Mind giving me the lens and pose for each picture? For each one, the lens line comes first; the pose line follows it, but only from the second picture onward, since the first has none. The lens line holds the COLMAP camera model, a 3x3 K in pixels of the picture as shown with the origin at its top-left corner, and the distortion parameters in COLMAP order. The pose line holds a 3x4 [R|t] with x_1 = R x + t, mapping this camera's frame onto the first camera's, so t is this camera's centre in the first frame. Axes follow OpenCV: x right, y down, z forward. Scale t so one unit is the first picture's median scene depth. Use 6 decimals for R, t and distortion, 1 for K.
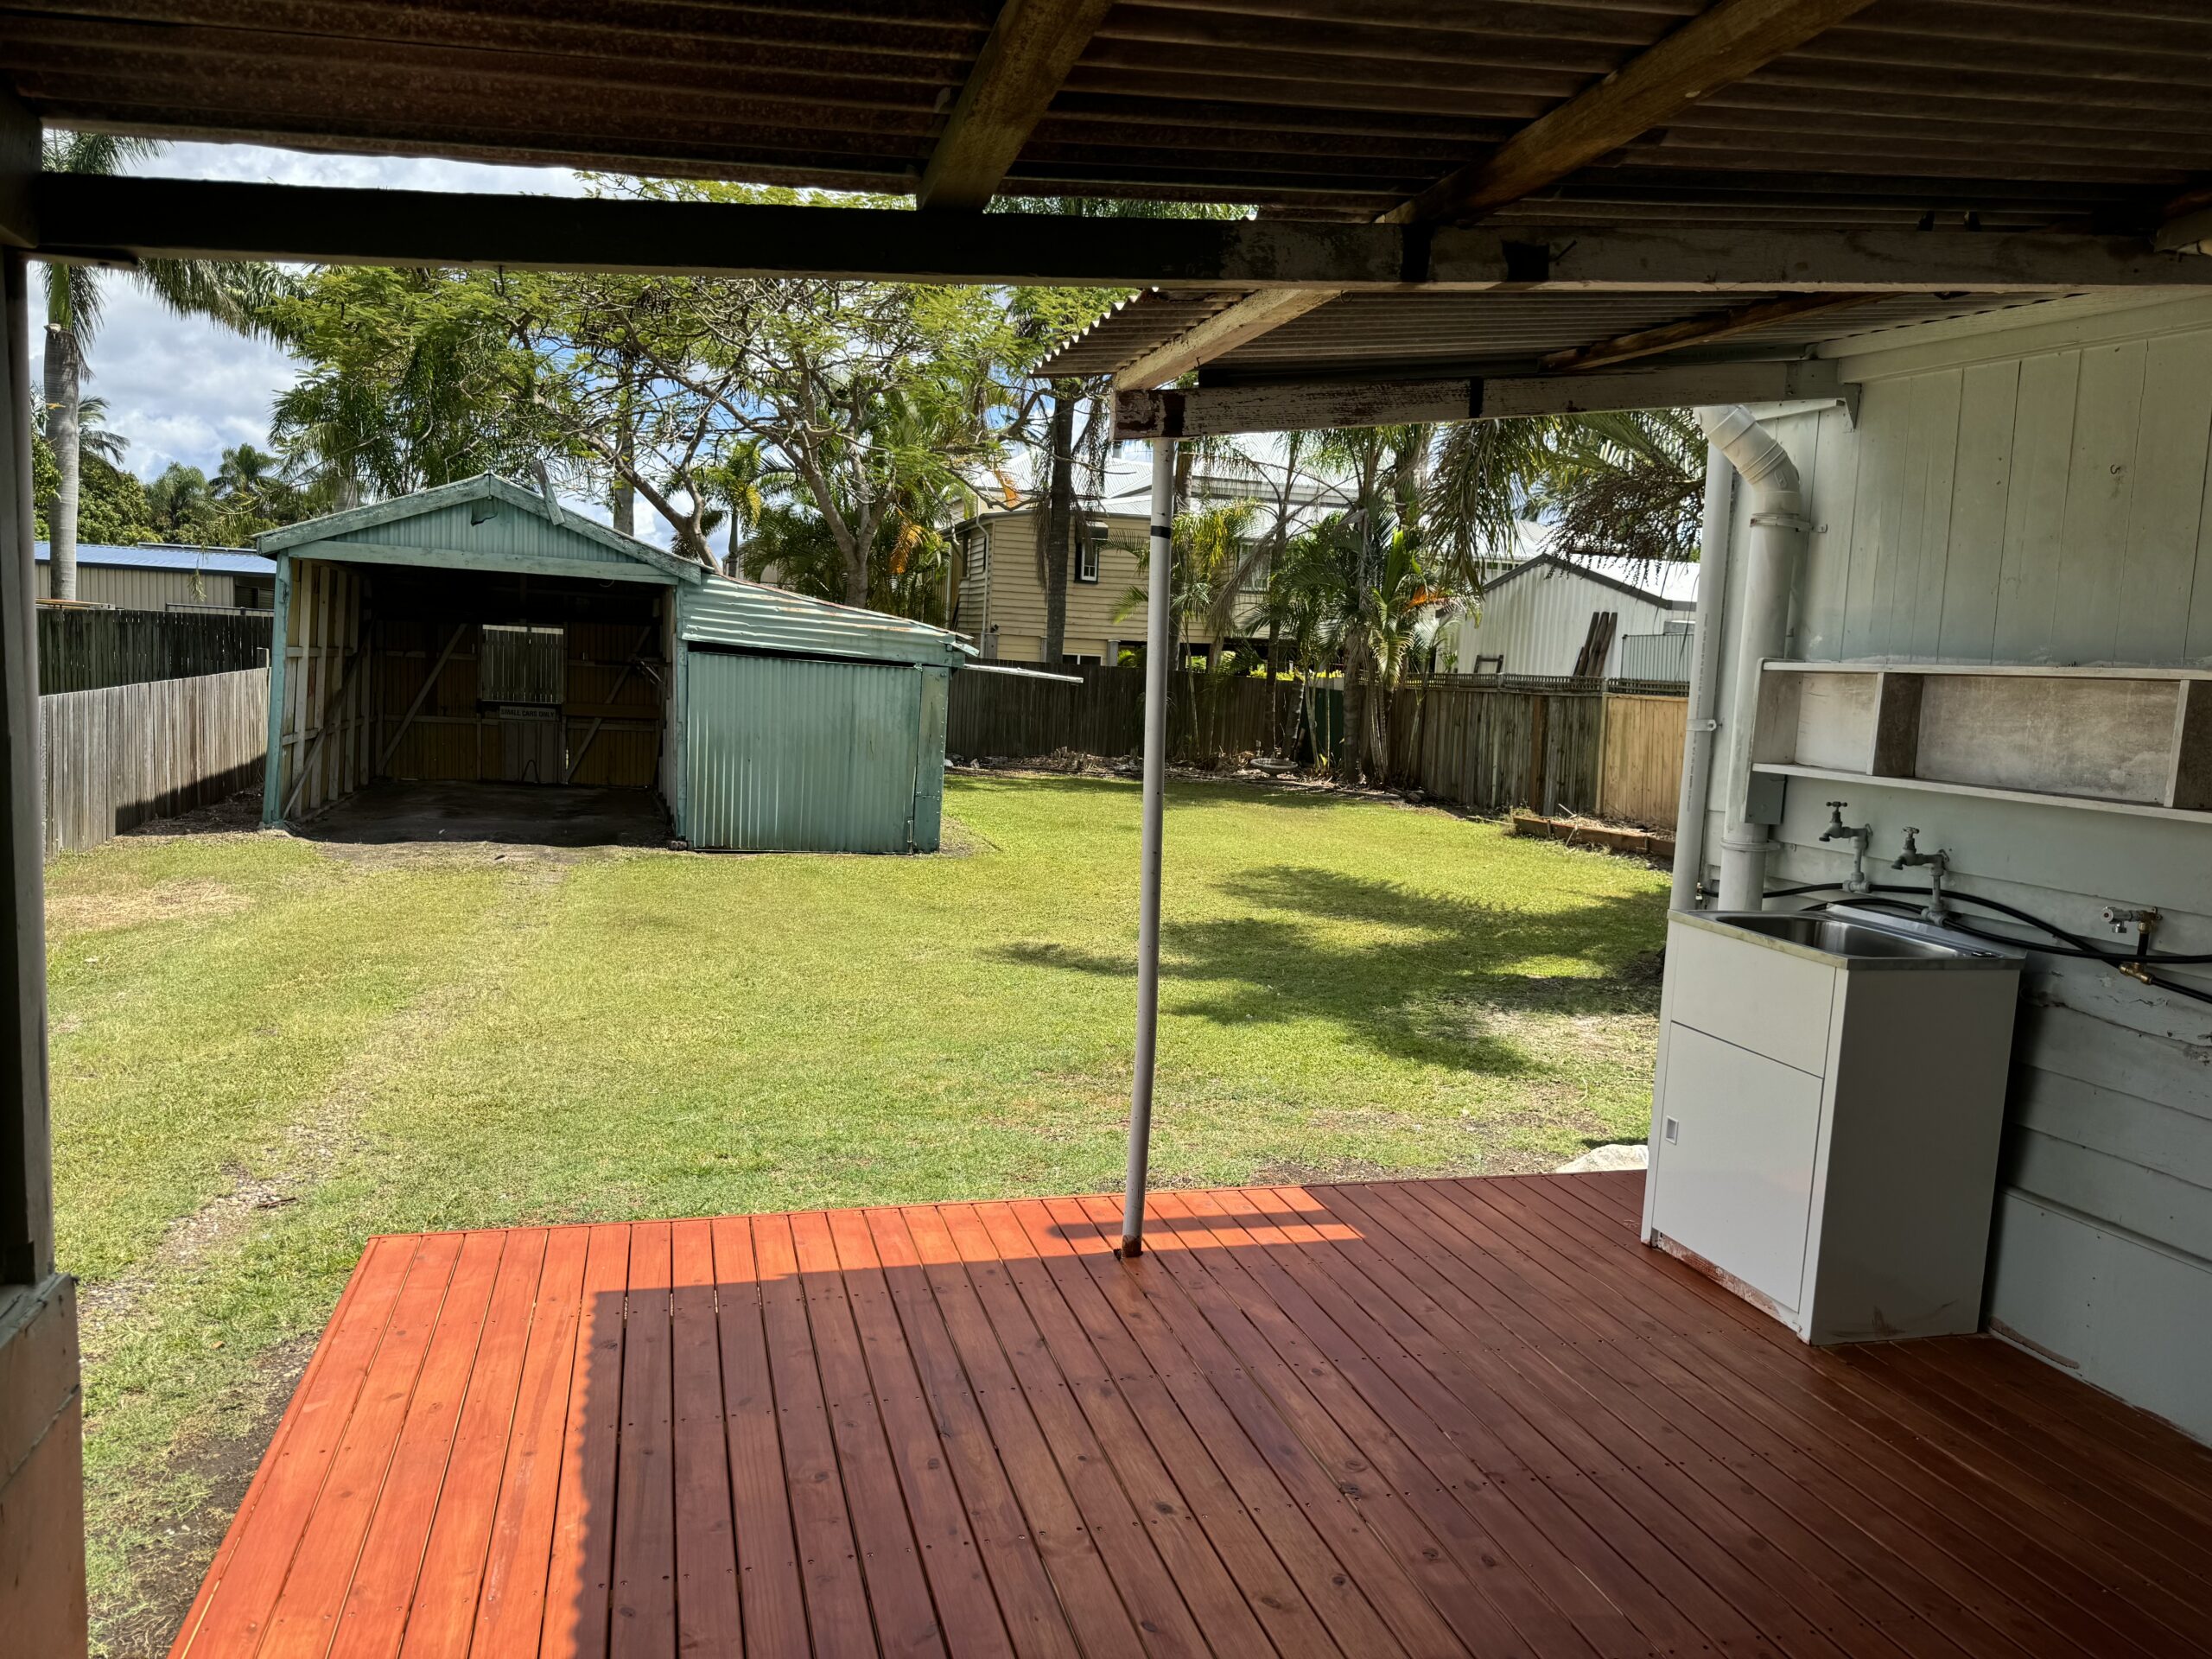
lens RADIAL K [[1567.6, 0, 1106.2], [0, 1567.6, 832.7], [0, 0, 1]] dist [0.051084, -0.055624]
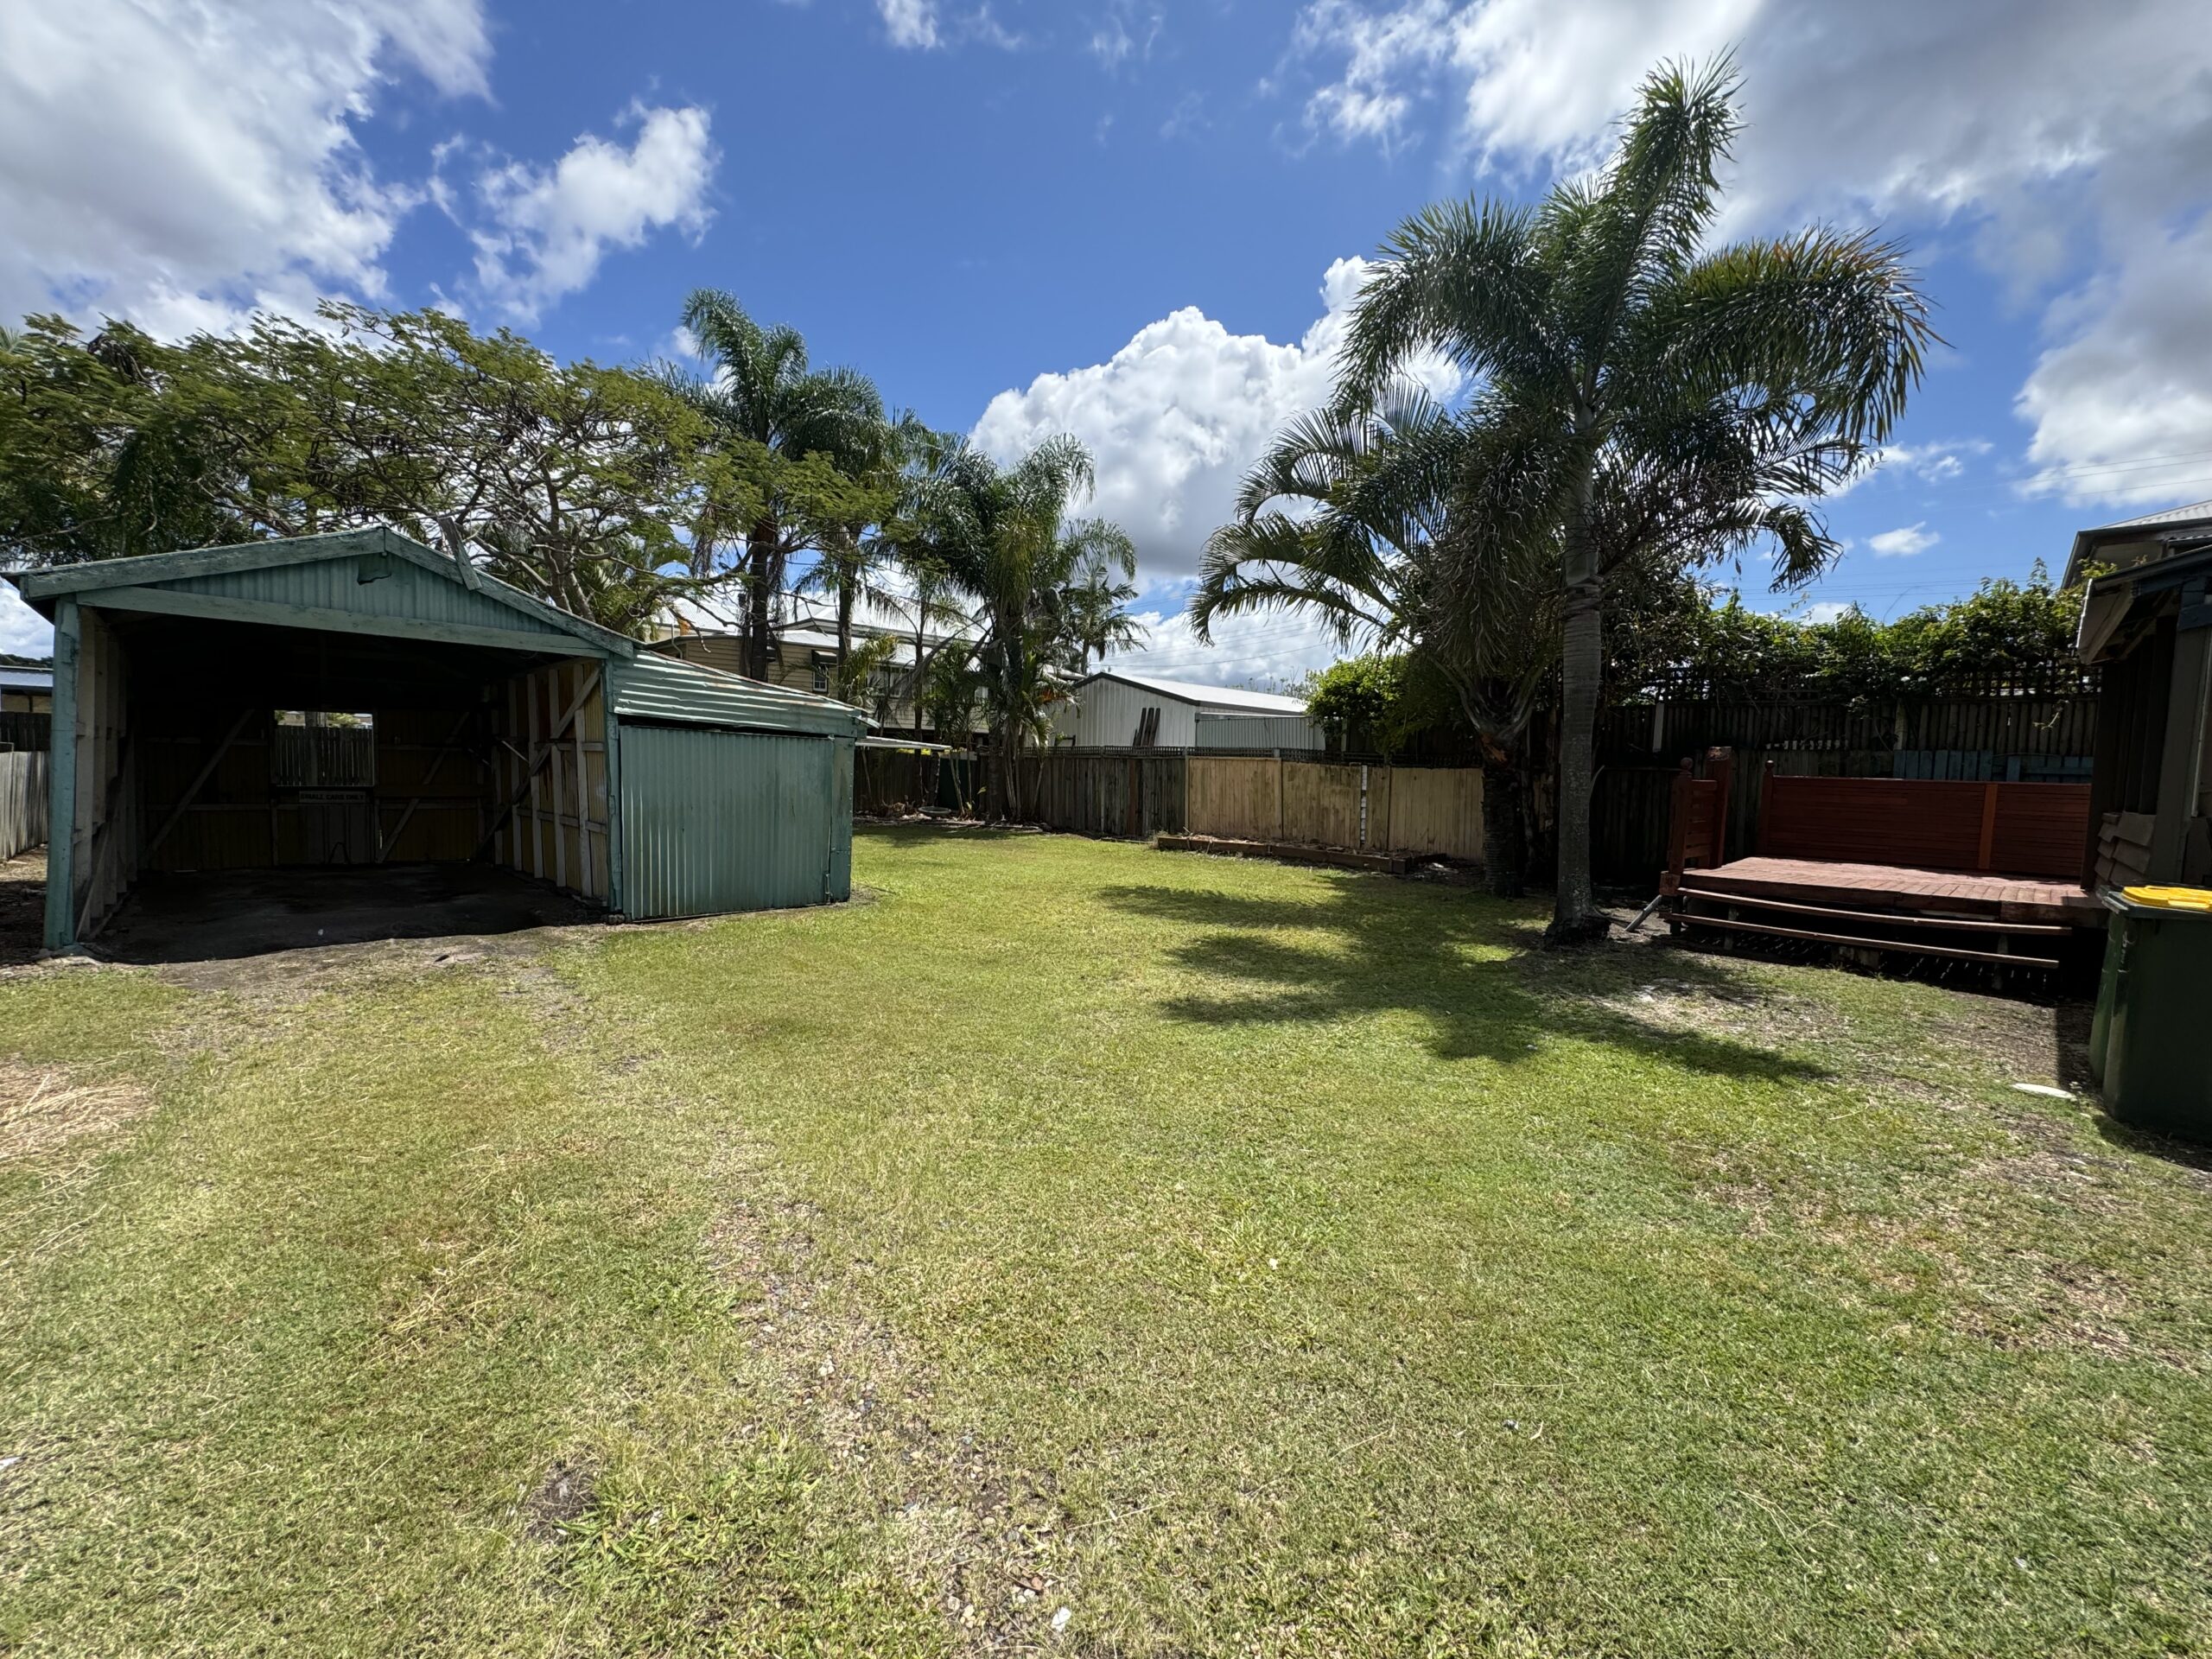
lens RADIAL K [[891.6, 0, 1102.5], [0, 891.6, 814.5], [0, 0, 1]] dist [0.002226, 0.000882]
pose [[0.894912, -0.051430, 0.443270, -0.241309], [0.067233, 0.997537, -0.019997, -0.025779], [-0.441149, 0.047698, 0.896165, 0.350980]]
